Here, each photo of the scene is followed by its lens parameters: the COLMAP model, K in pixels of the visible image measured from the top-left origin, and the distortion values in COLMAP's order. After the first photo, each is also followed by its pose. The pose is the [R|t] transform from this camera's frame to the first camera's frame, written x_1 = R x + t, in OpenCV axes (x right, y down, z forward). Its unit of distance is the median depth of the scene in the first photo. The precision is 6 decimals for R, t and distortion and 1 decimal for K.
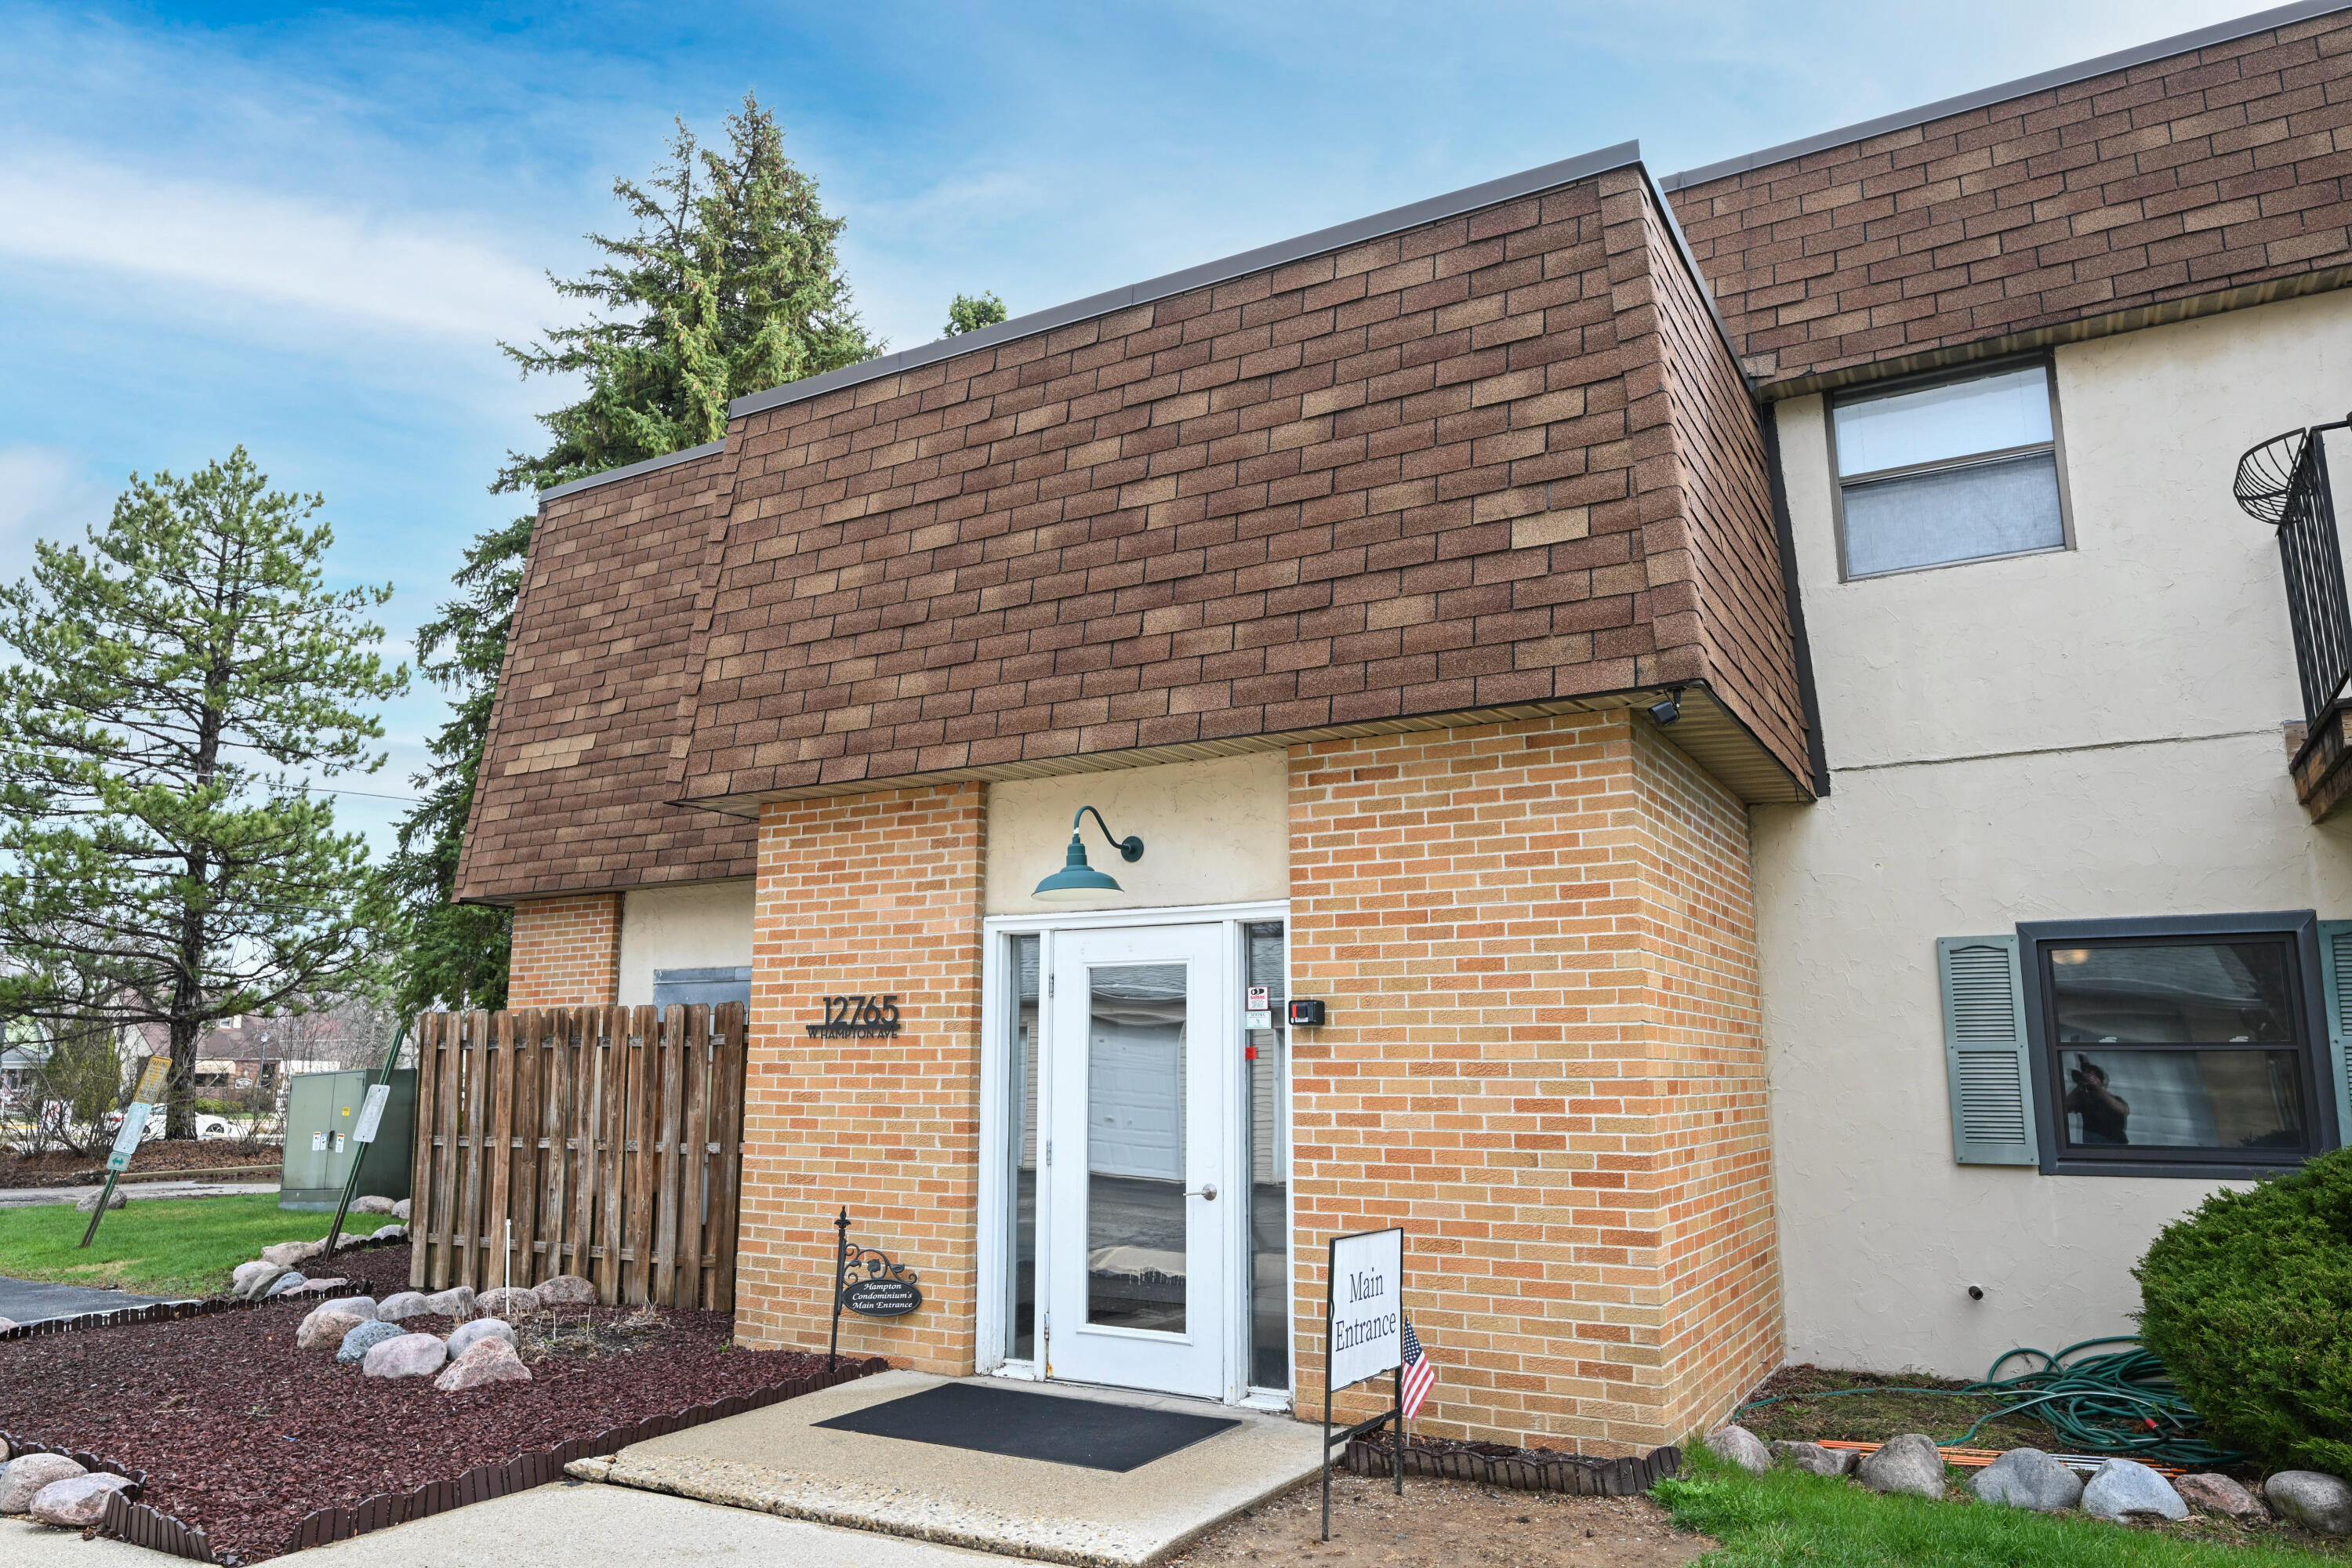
lens RADIAL K [[1539.9, 0, 1192.7], [0, 1539.9, 797.3], [0, 0, 1]] dist [0.000431, -0.002701]
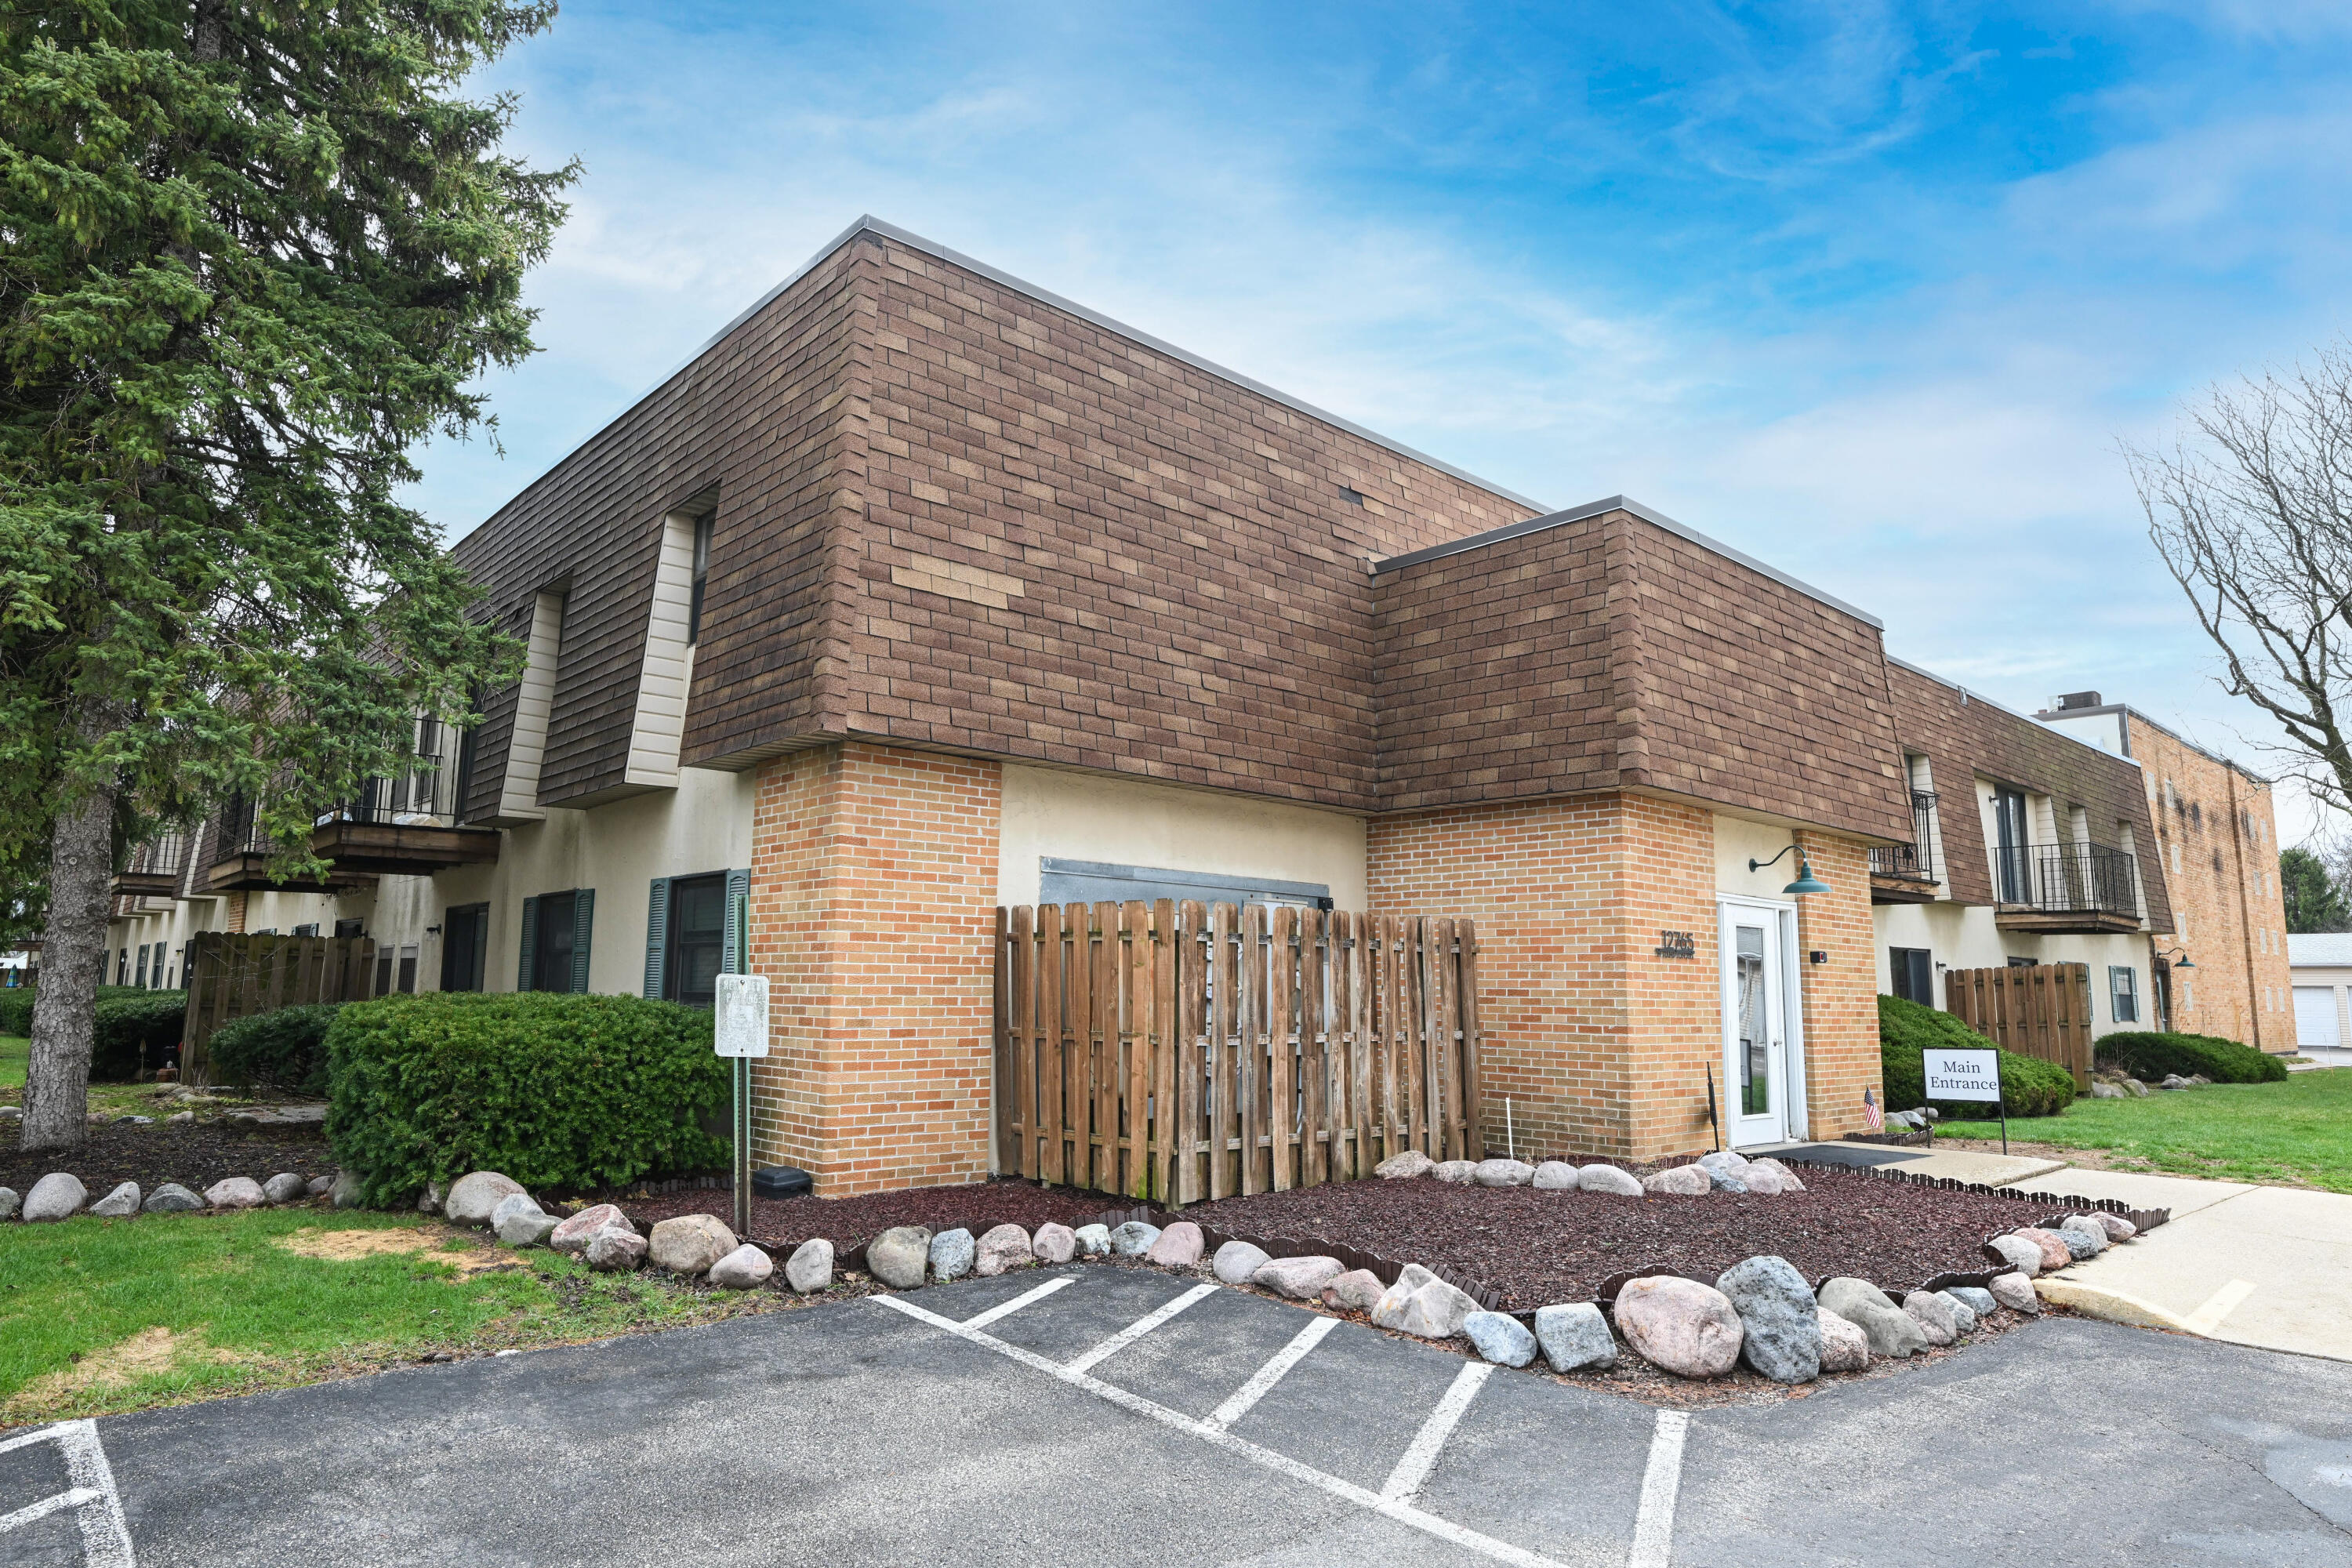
lens RADIAL K [[1358.2, 0, 1161.0], [0, 1358.2, 788.7], [0, 0, 1]] dist [0.002178, -0.000398]
pose [[0.322936, 0.142398, 0.935647, -1.826140], [-0.184636, 0.979100, -0.085285, 0.215180], [-0.928236, -0.145212, 0.342478, 1.103016]]
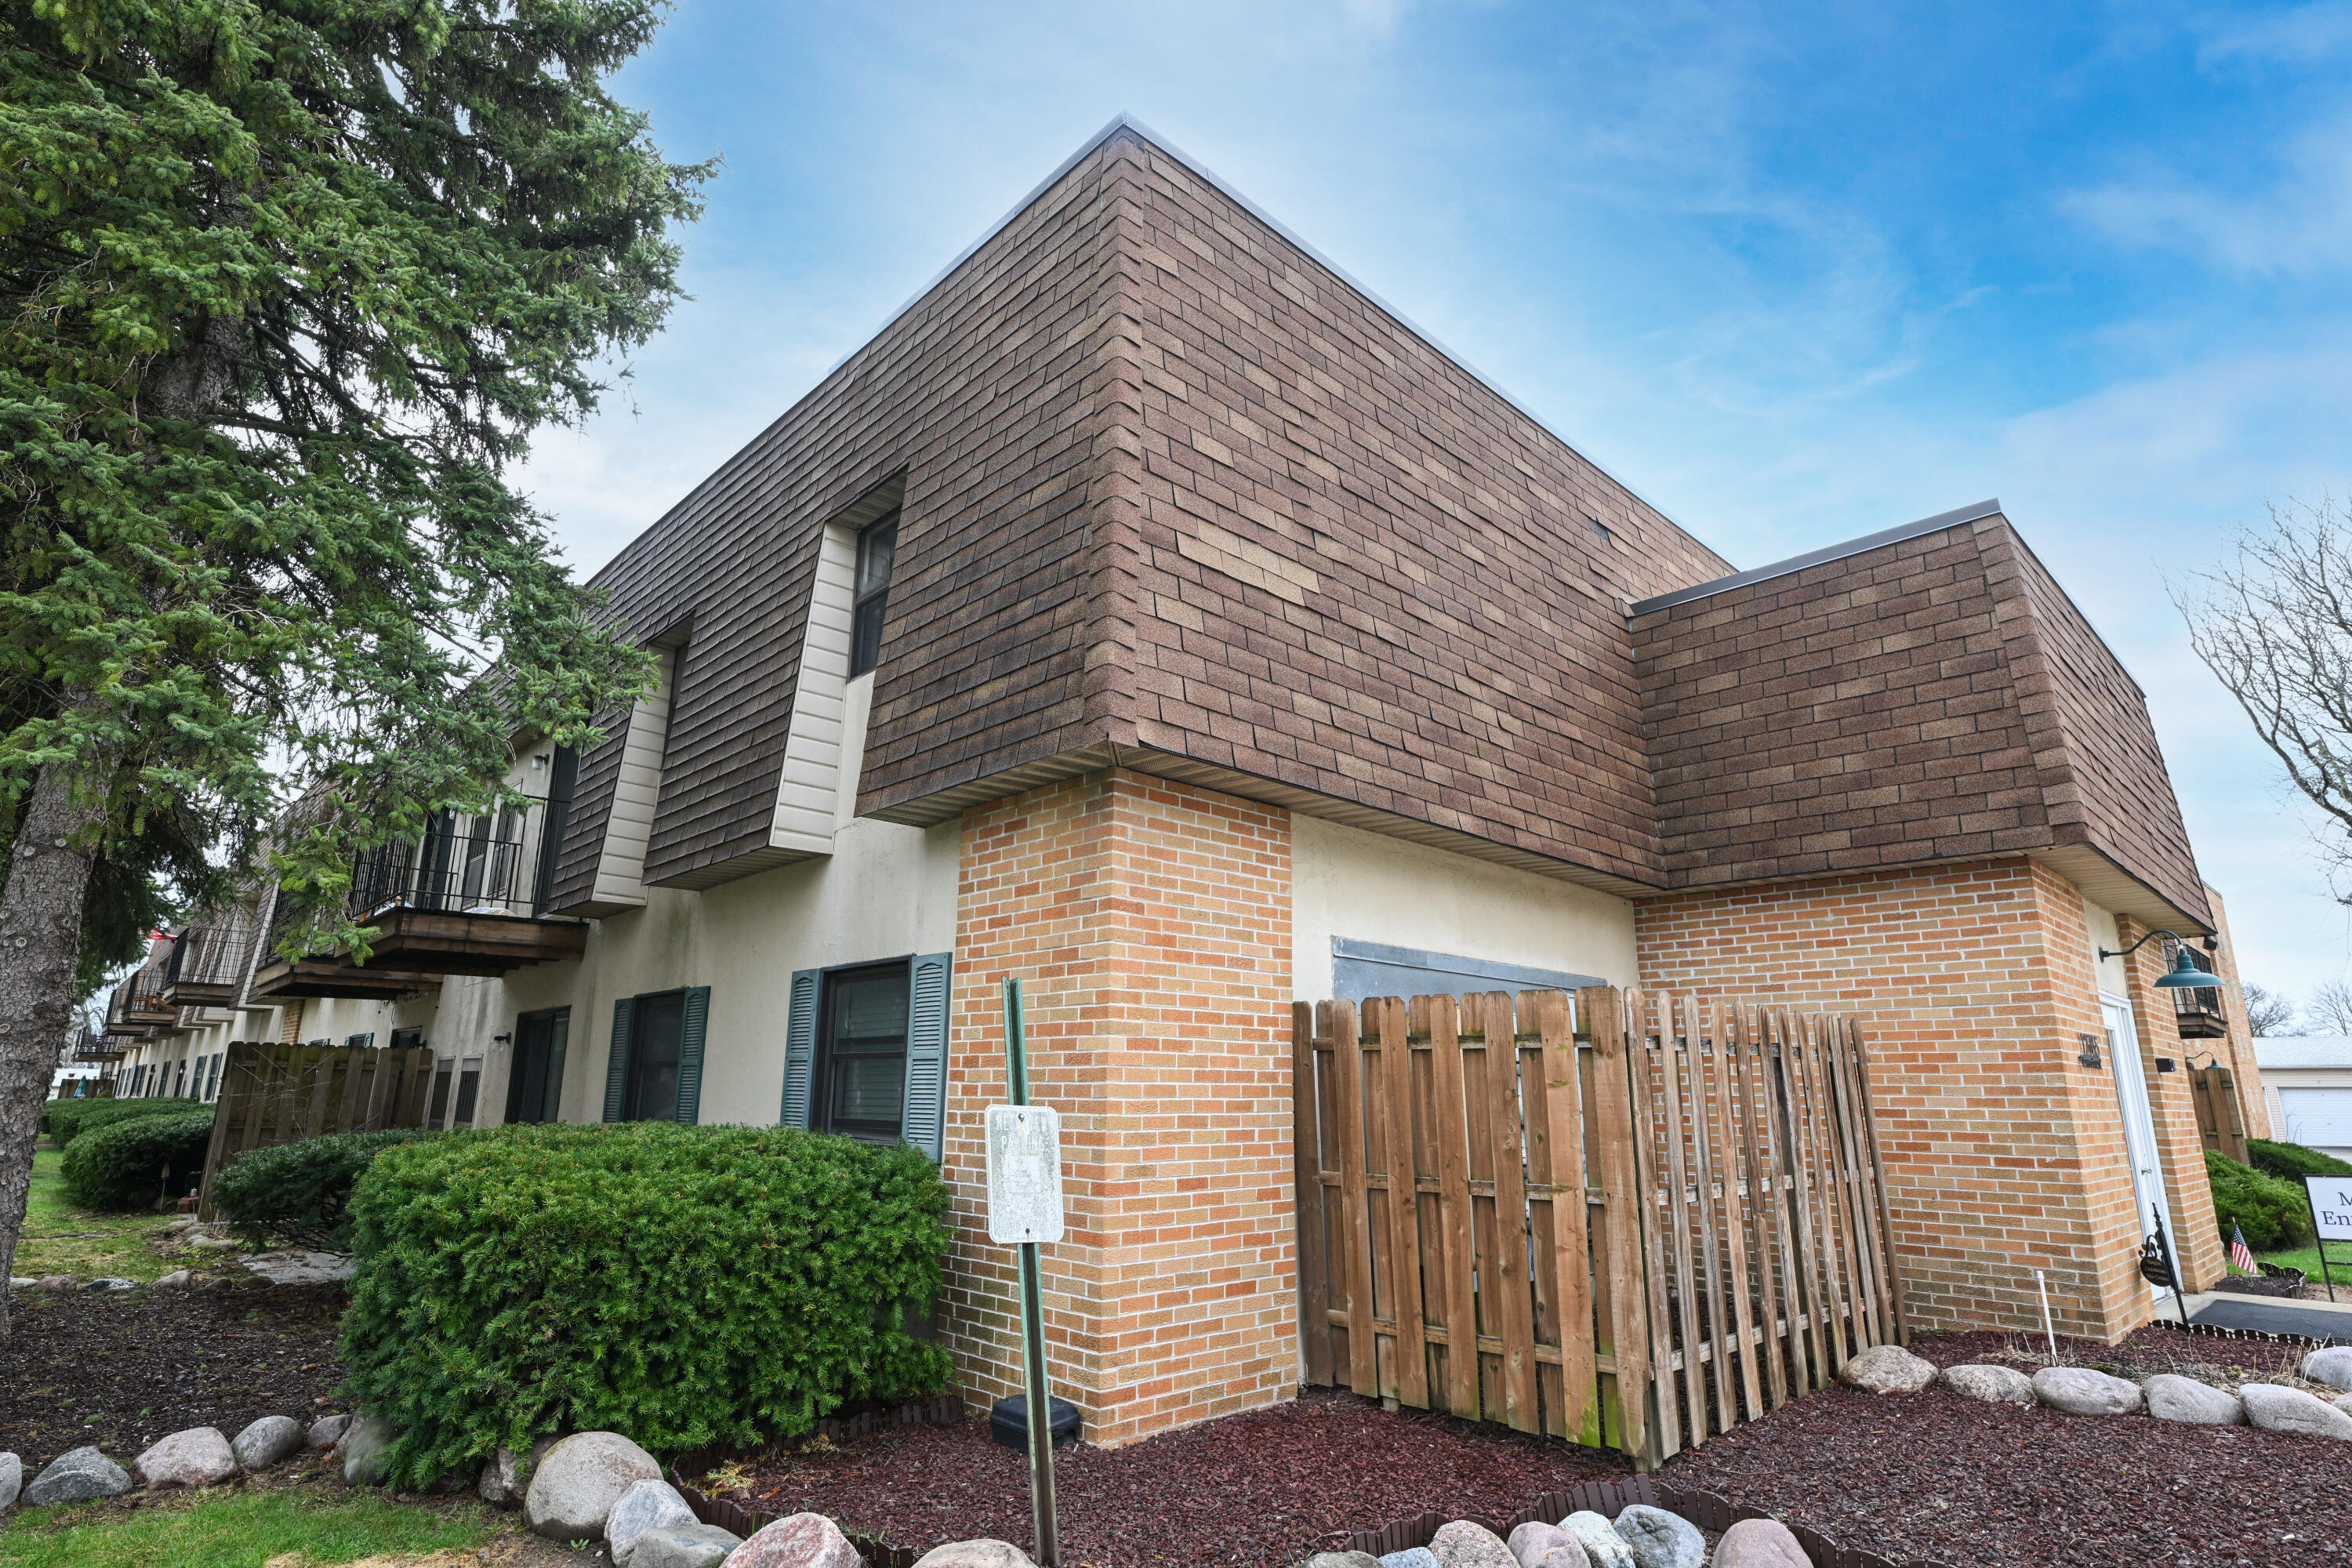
lens RADIAL K [[1172.8, 0, 1162.2], [0, 1172.8, 797.9], [0, 0, 1]] dist [0.000148, 0.000979]
pose [[0.300067, 0.234569, 0.924628, -1.469625], [-0.181599, 0.965616, -0.186034, 0.275581], [-0.936473, -0.112089, 0.332347, 1.506709]]
